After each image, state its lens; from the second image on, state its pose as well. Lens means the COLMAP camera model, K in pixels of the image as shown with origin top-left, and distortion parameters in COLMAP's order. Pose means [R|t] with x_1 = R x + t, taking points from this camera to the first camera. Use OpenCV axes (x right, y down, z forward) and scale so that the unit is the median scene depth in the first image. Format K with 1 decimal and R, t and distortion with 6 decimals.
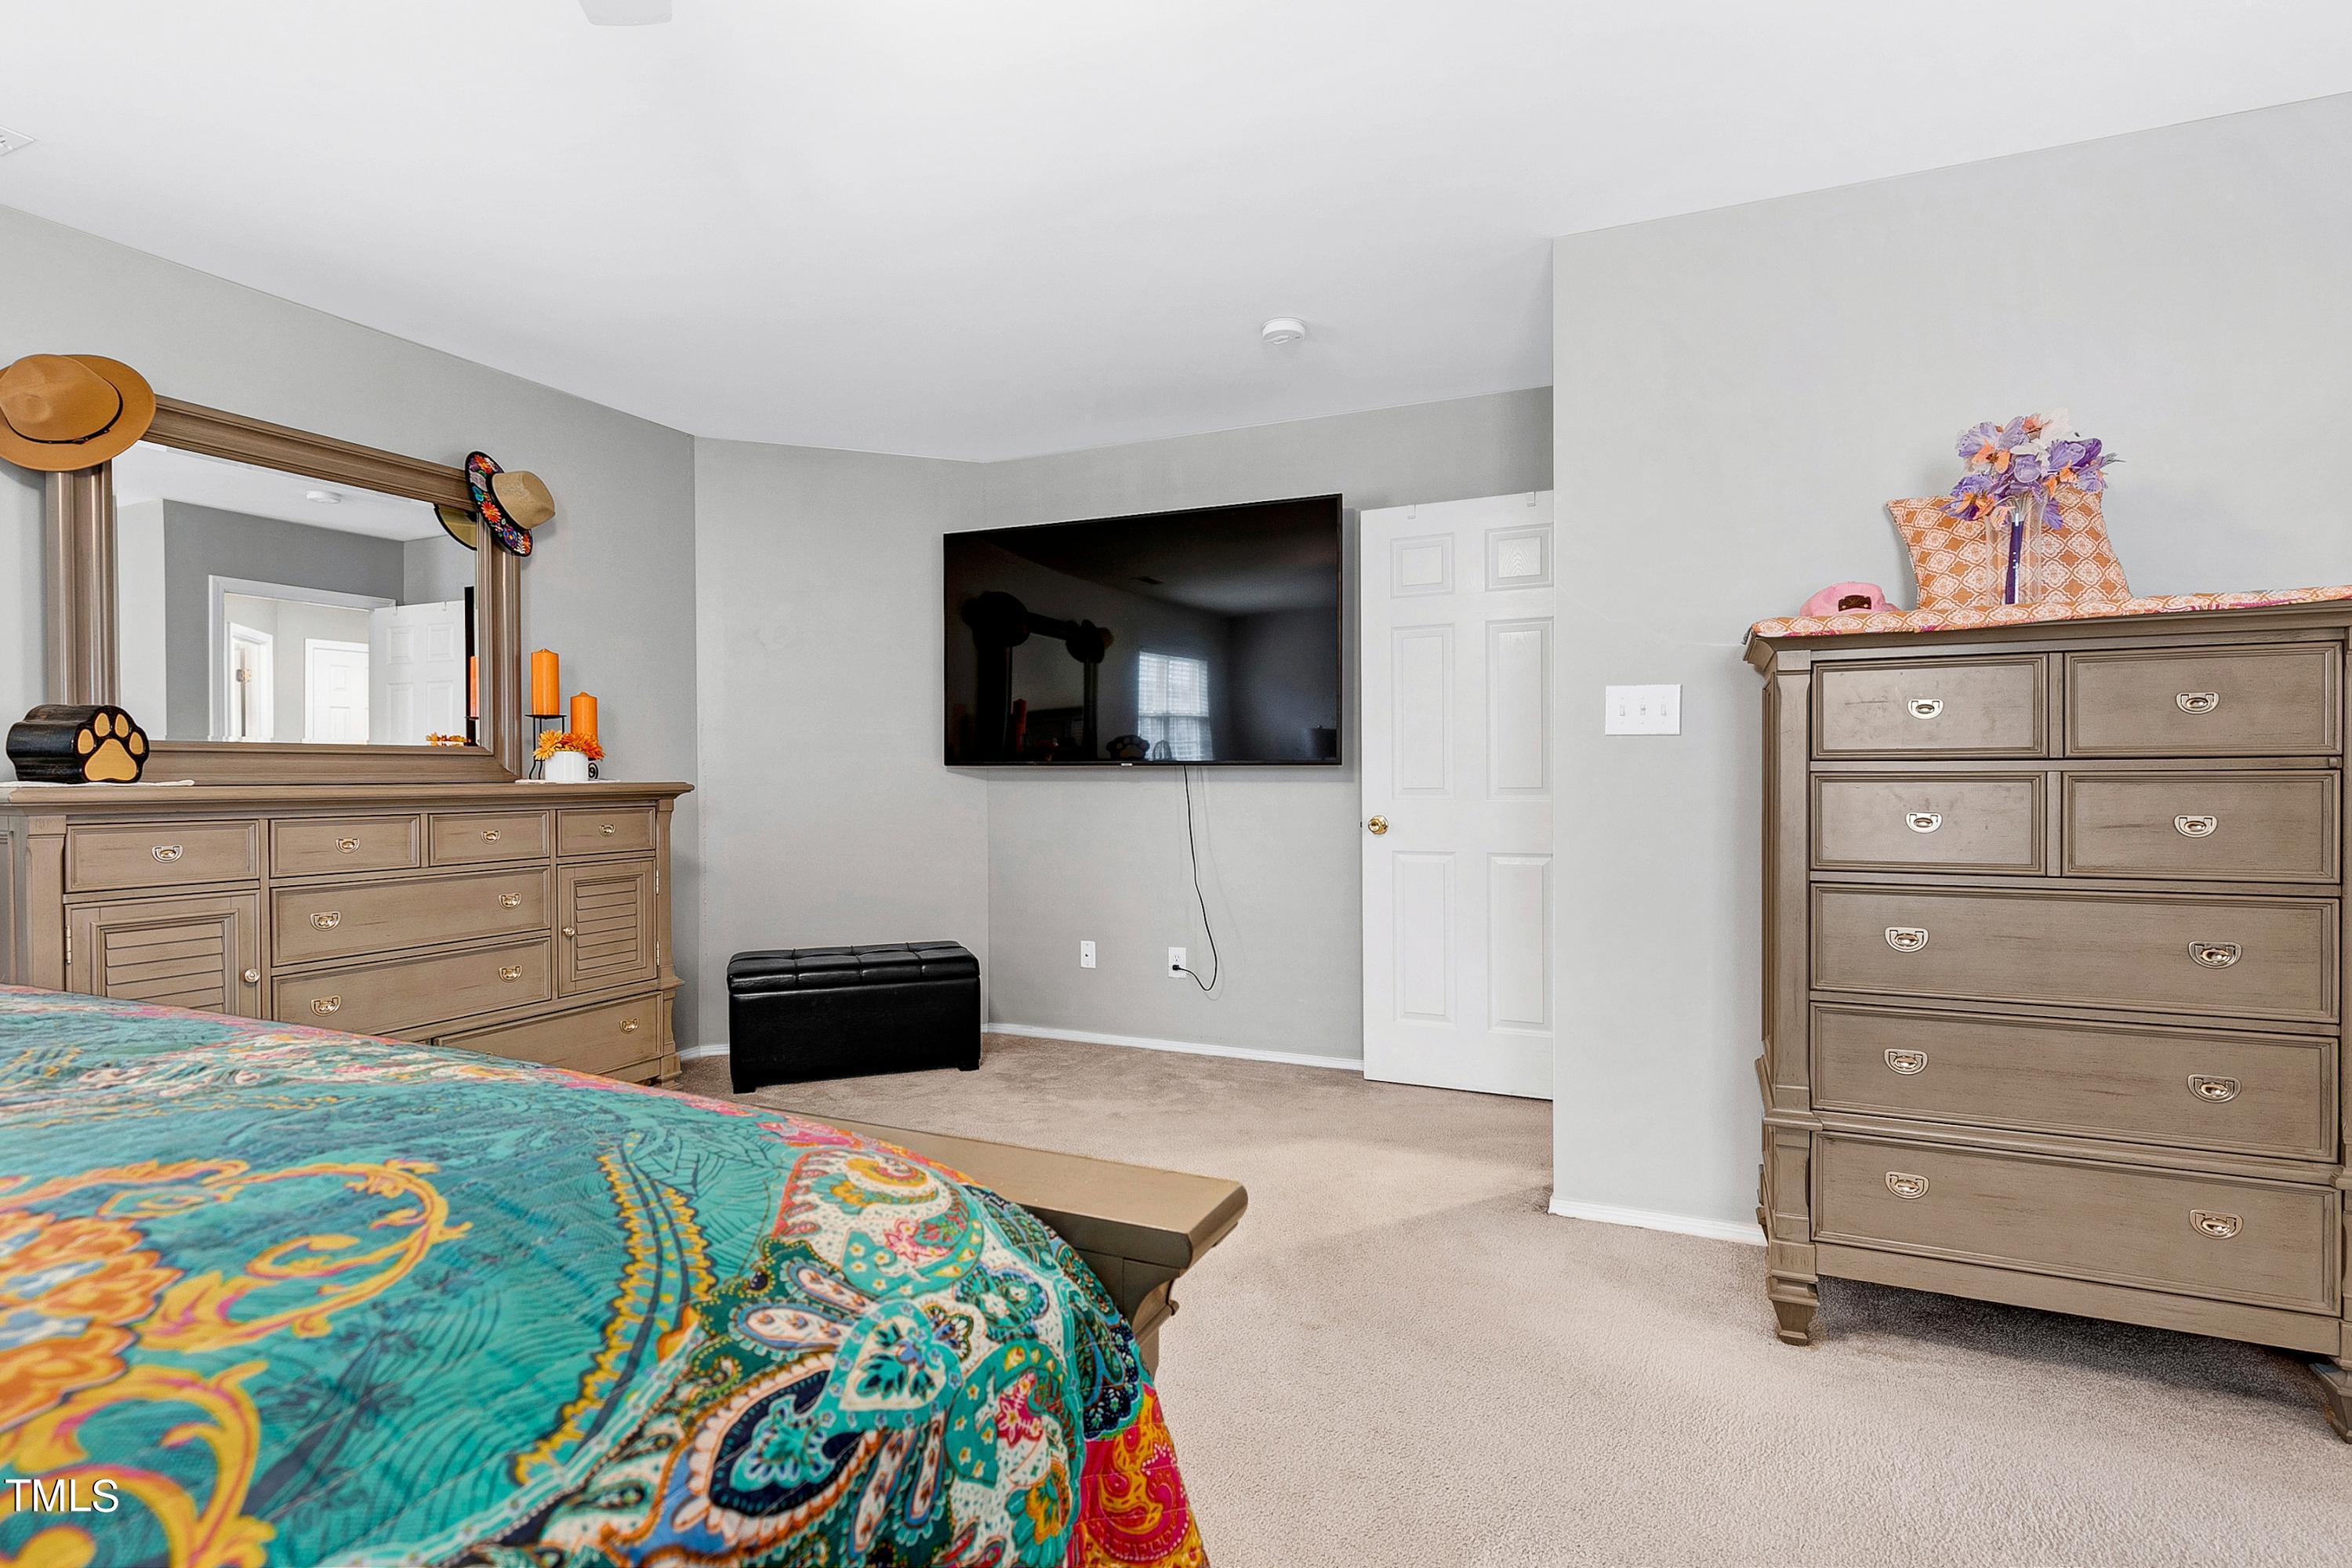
lens RADIAL K [[1133.6, 0, 1159.6], [0, 1133.6, 793.4], [0, 0, 1]] dist [-0.002554, -0.000544]
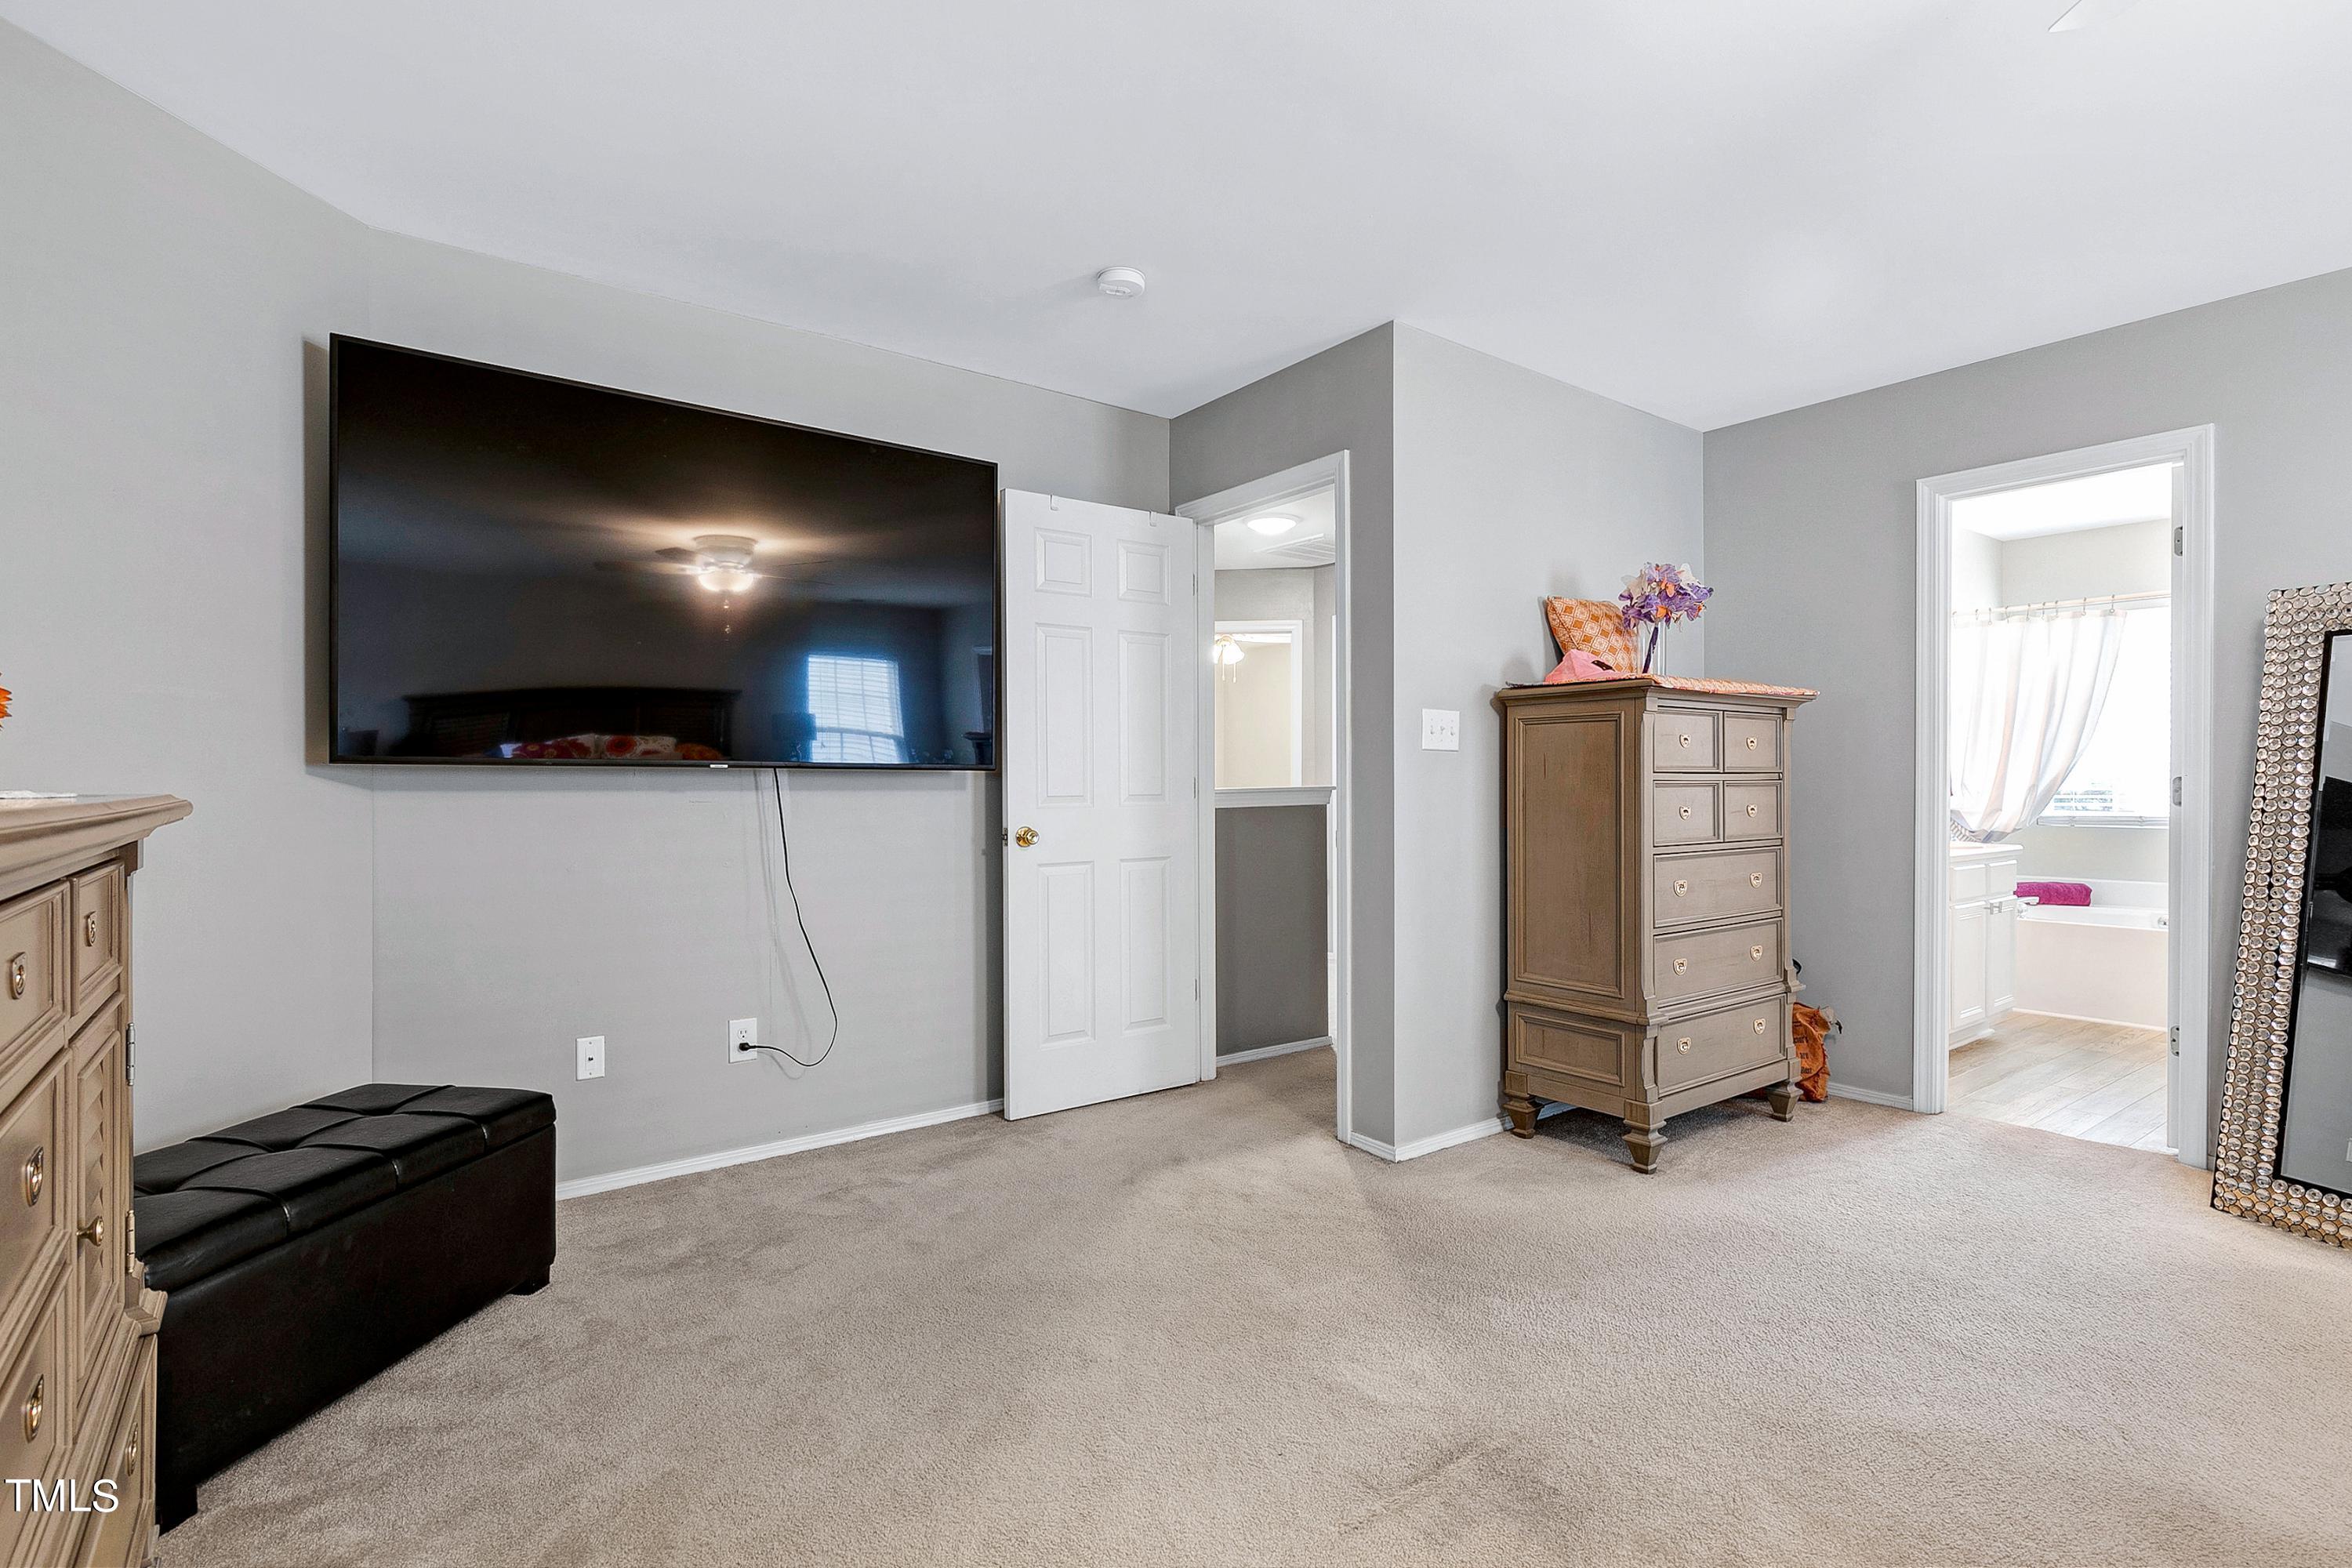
lens RADIAL K [[1149.5, 0, 1176.0], [0, 1149.5, 784.0], [0, 0, 1]] dist [-0.002132, -0.000234]
pose [[0.467951, 0.000667, 0.883754, -0.566964], [0.011809, 0.999906, -0.007007, -0.006454], [-0.883676, 0.013715, 0.467899, 0.460588]]
